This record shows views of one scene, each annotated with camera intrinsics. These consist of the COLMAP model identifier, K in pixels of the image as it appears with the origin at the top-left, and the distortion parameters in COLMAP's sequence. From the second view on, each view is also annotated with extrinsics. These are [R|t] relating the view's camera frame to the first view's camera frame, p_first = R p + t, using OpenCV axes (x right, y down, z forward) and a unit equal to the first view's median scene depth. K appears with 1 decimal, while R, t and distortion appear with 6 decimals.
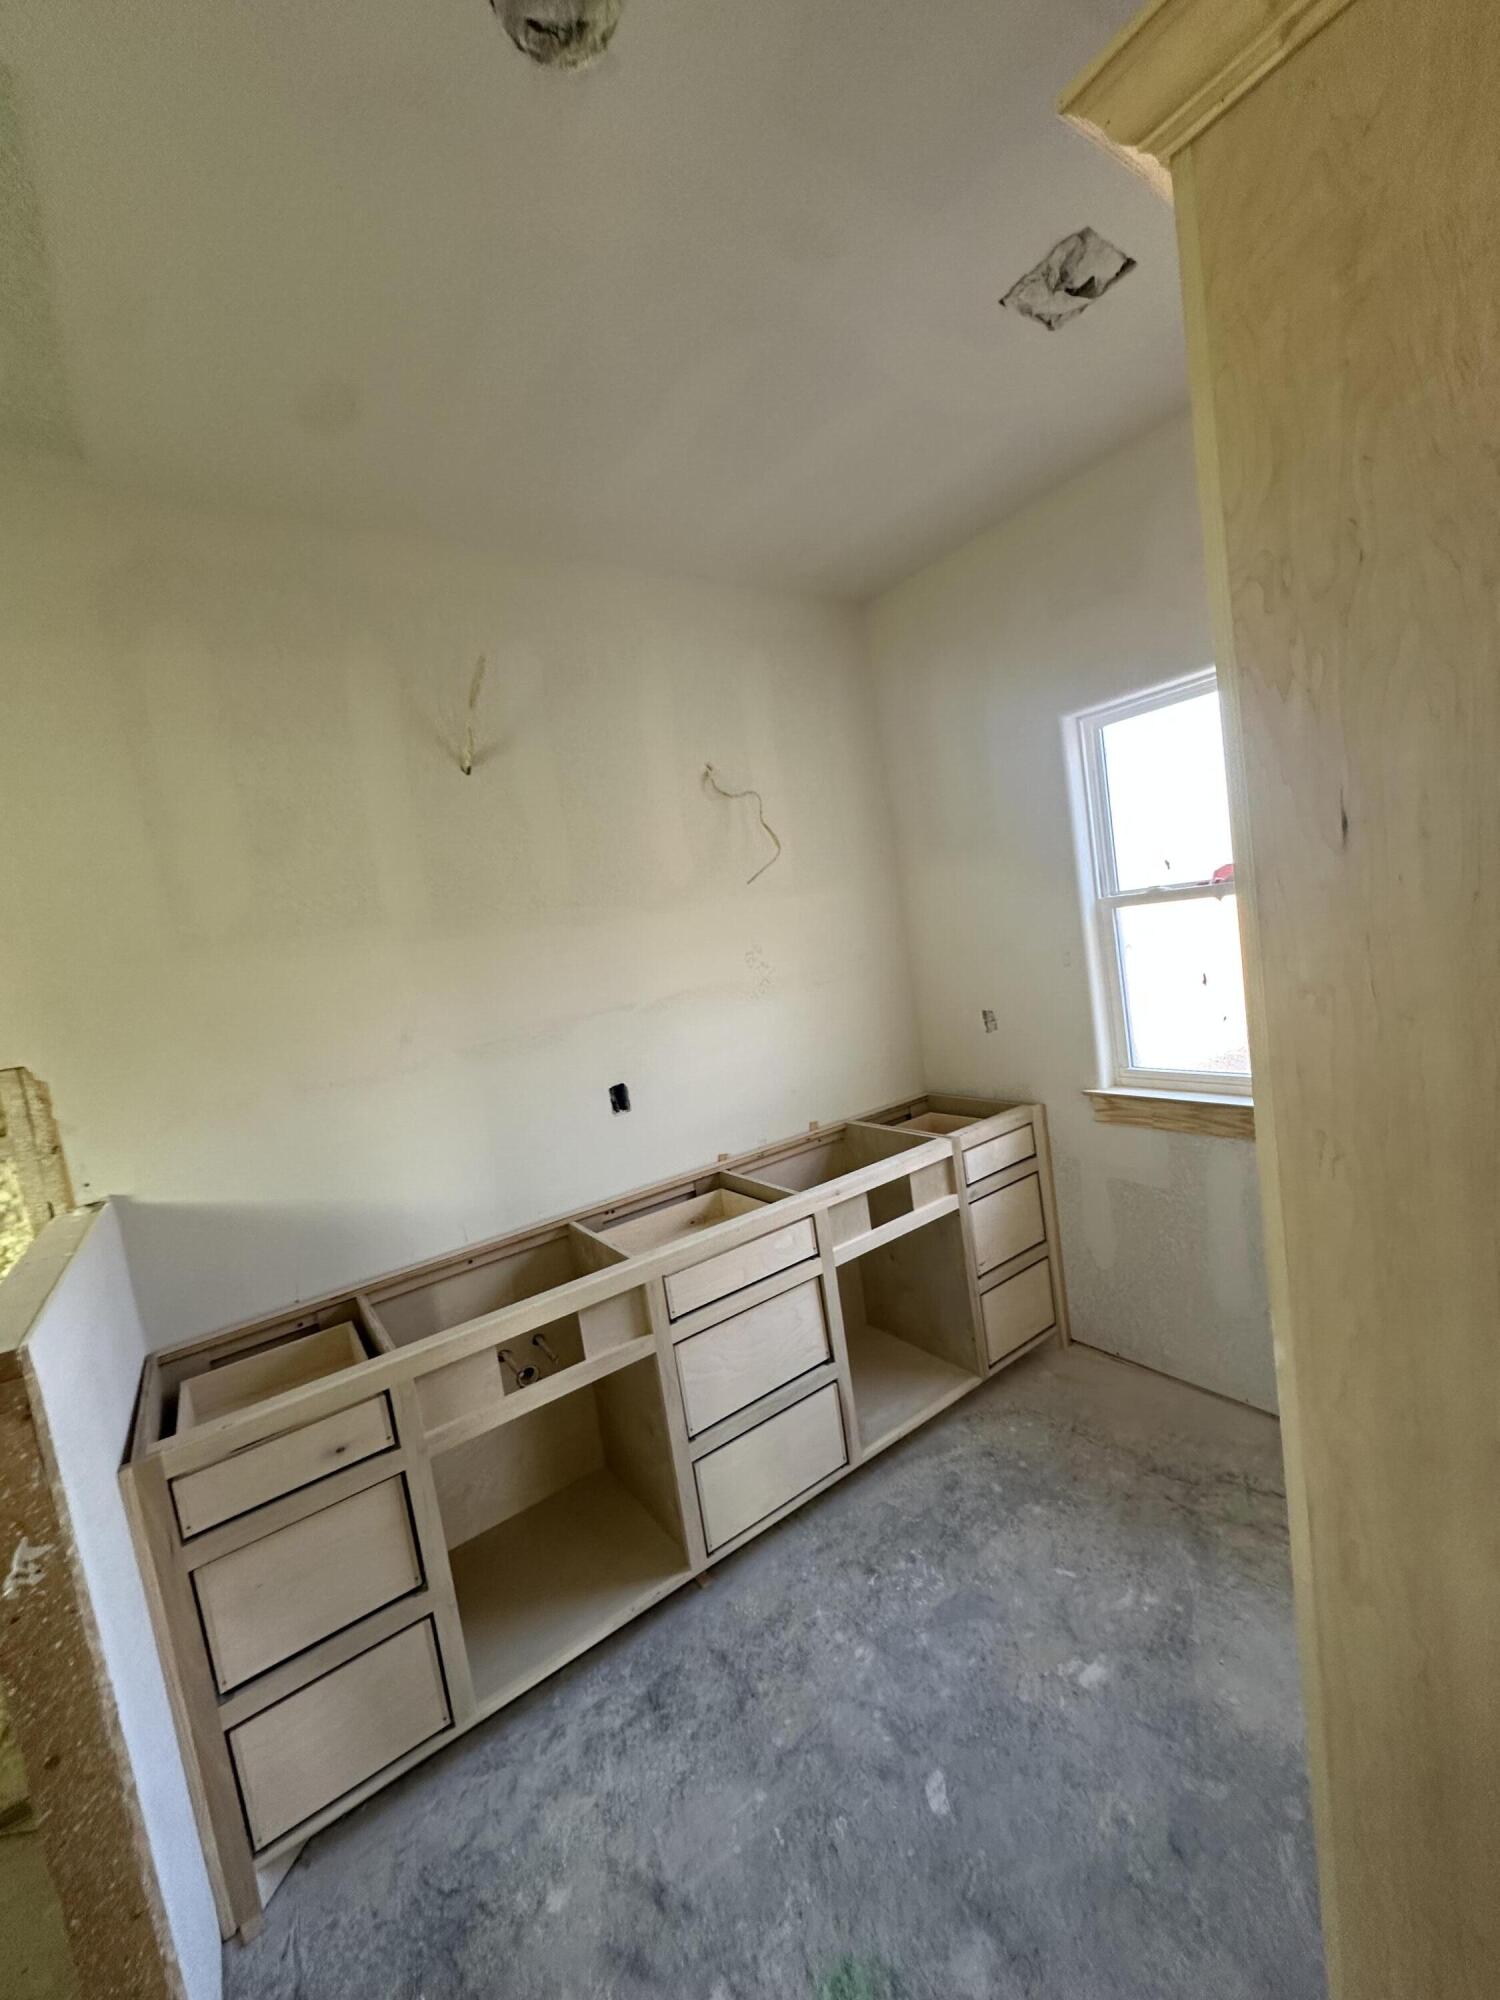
lens RADIAL K [[796.3, 0, 752.4], [0, 796.3, 1004.2], [0, 0, 1]] dist [-0.002198, 0.000890]
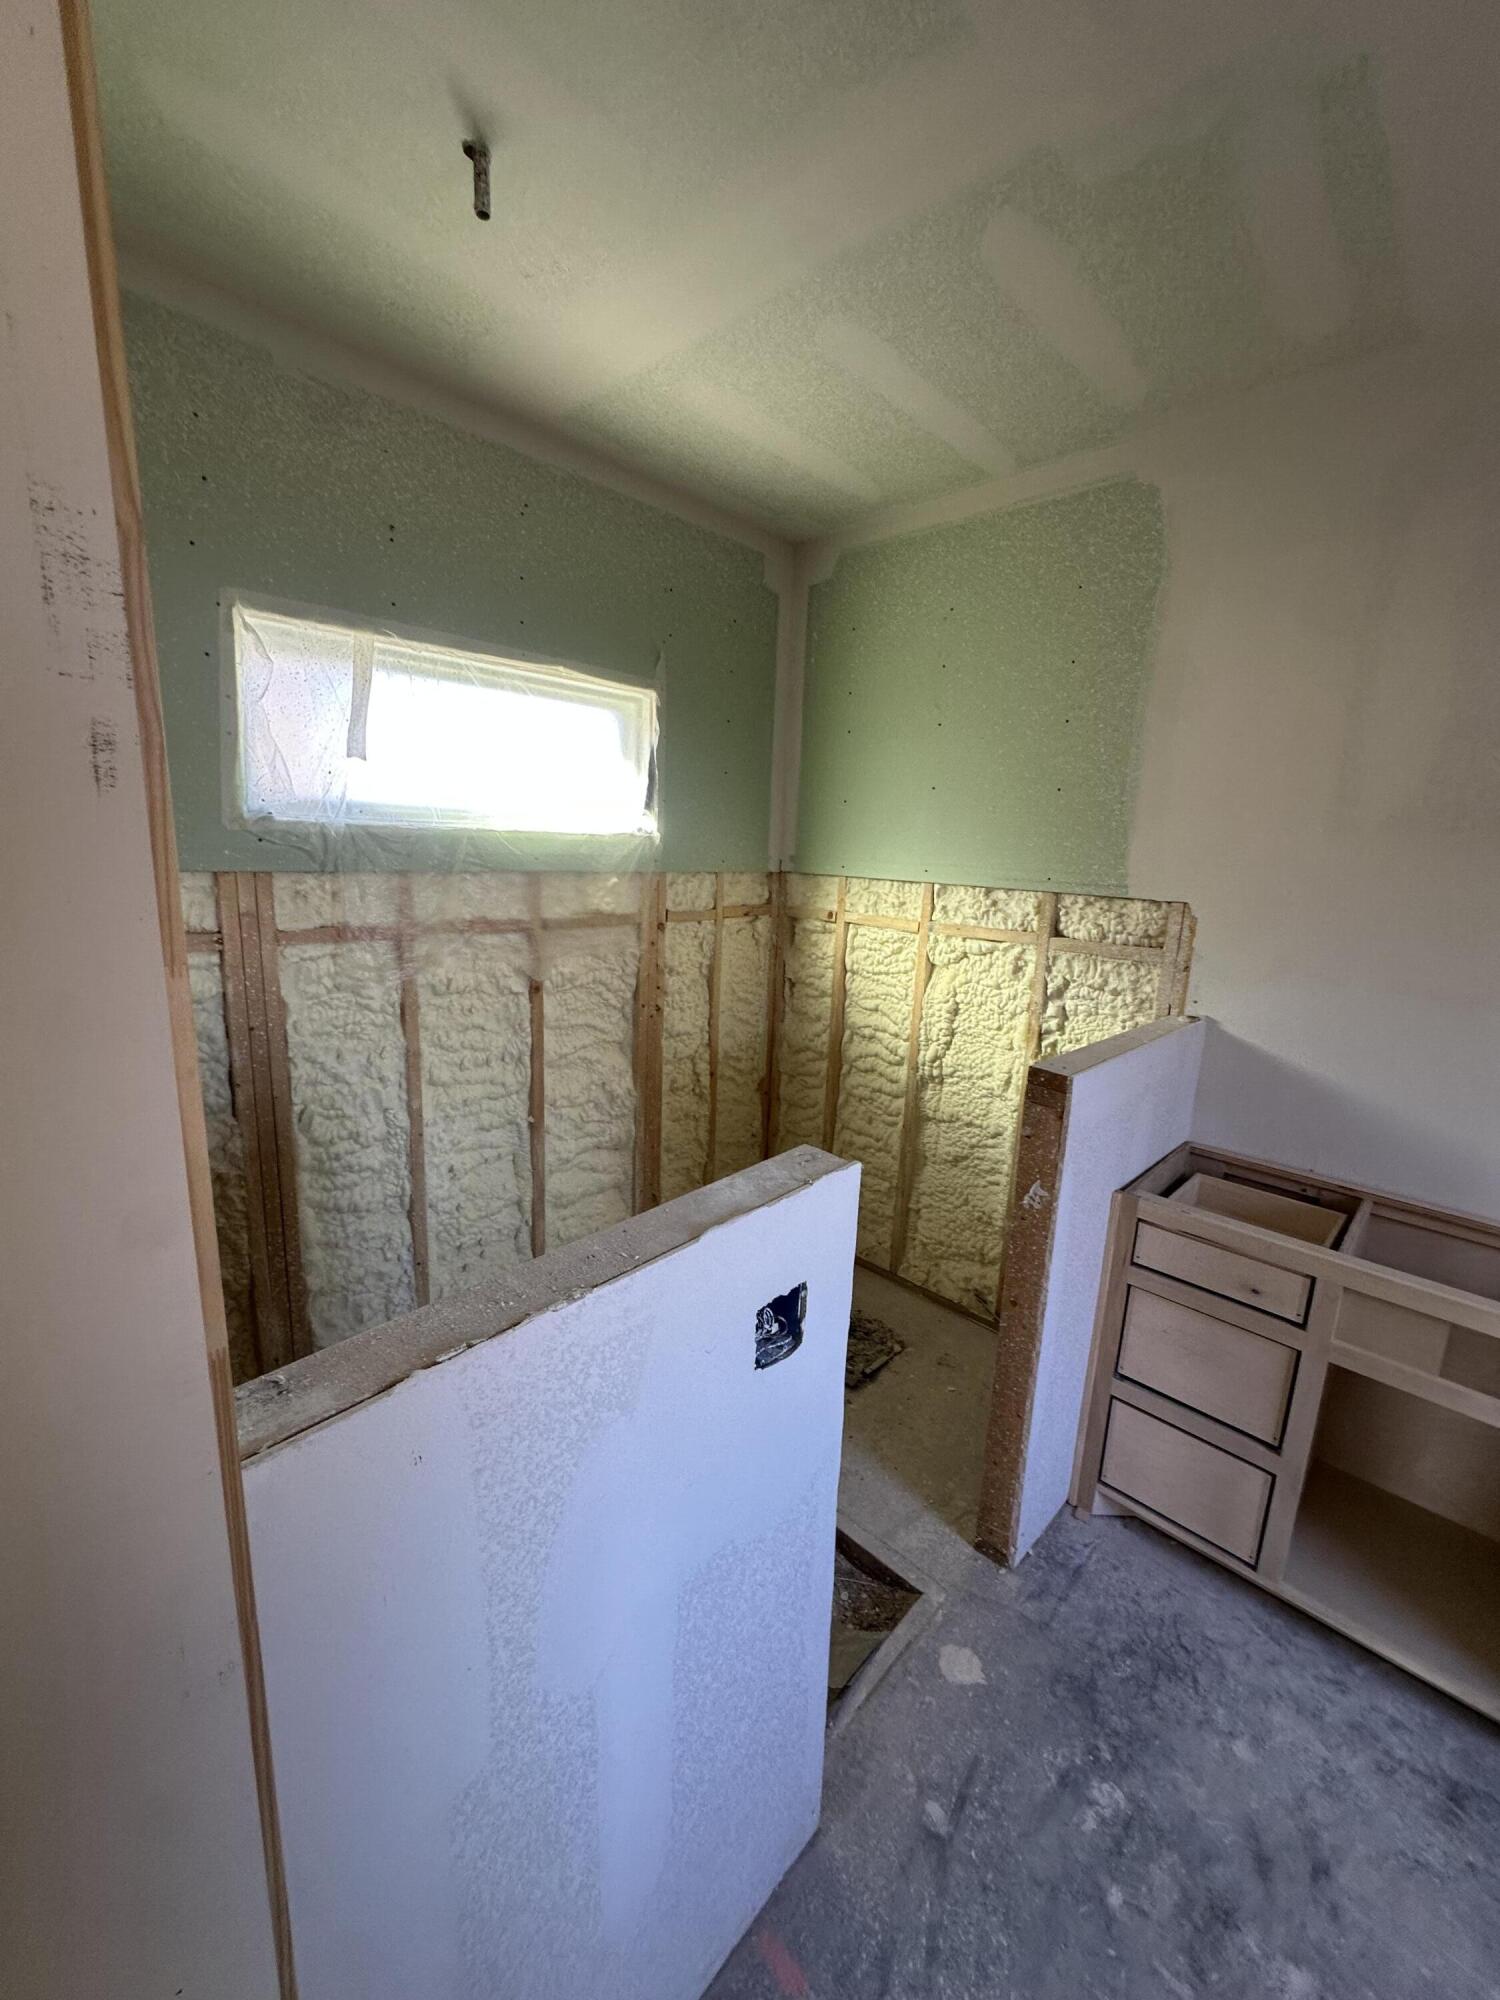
lens RADIAL K [[796.3, 0, 749.2], [0, 796.3, 1001.9], [0, 0, 1]] dist [-0.002198, 0.000890]
pose [[0.178777, 0.337837, -0.924070, 0.259596], [-0.155584, 0.937091, 0.312497, -0.072541], [0.971510, 0.087903, 0.220093, 0.001802]]
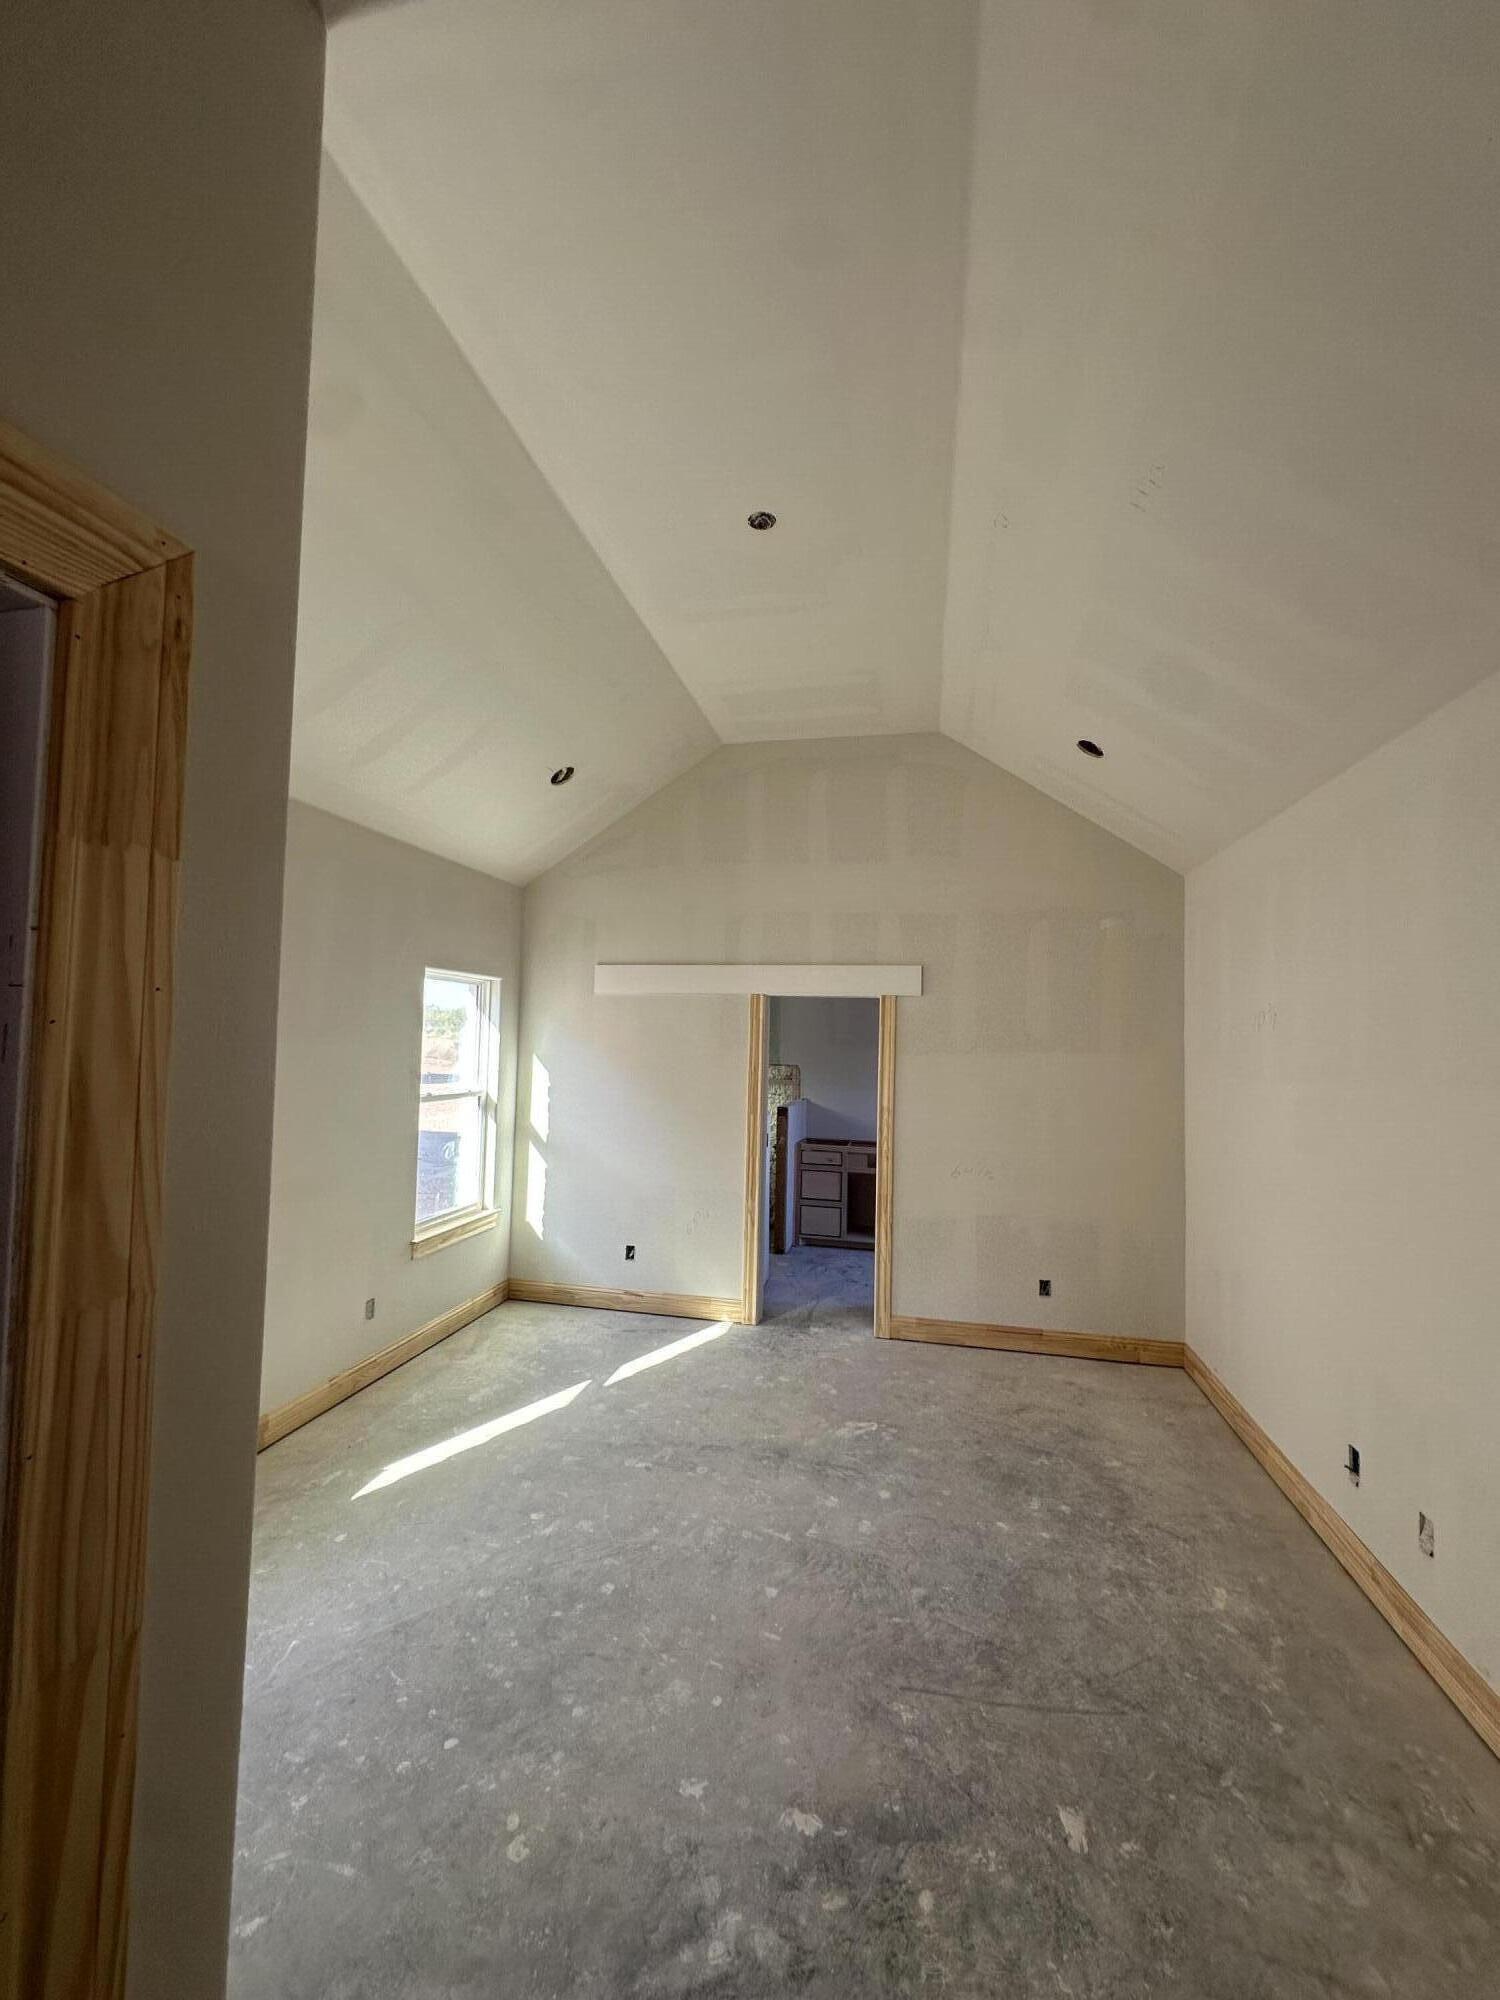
lens RADIAL K [[796.3, 0, 750.2], [0, 796.3, 1004.2], [0, 0, 1]] dist [-0.002198, 0.000890]
pose [[0.655639, 0.118492, -0.745719, 2.356612], [-0.181441, 0.983396, -0.003265, -0.207165], [0.732950, 0.137445, 0.666253, -2.380849]]
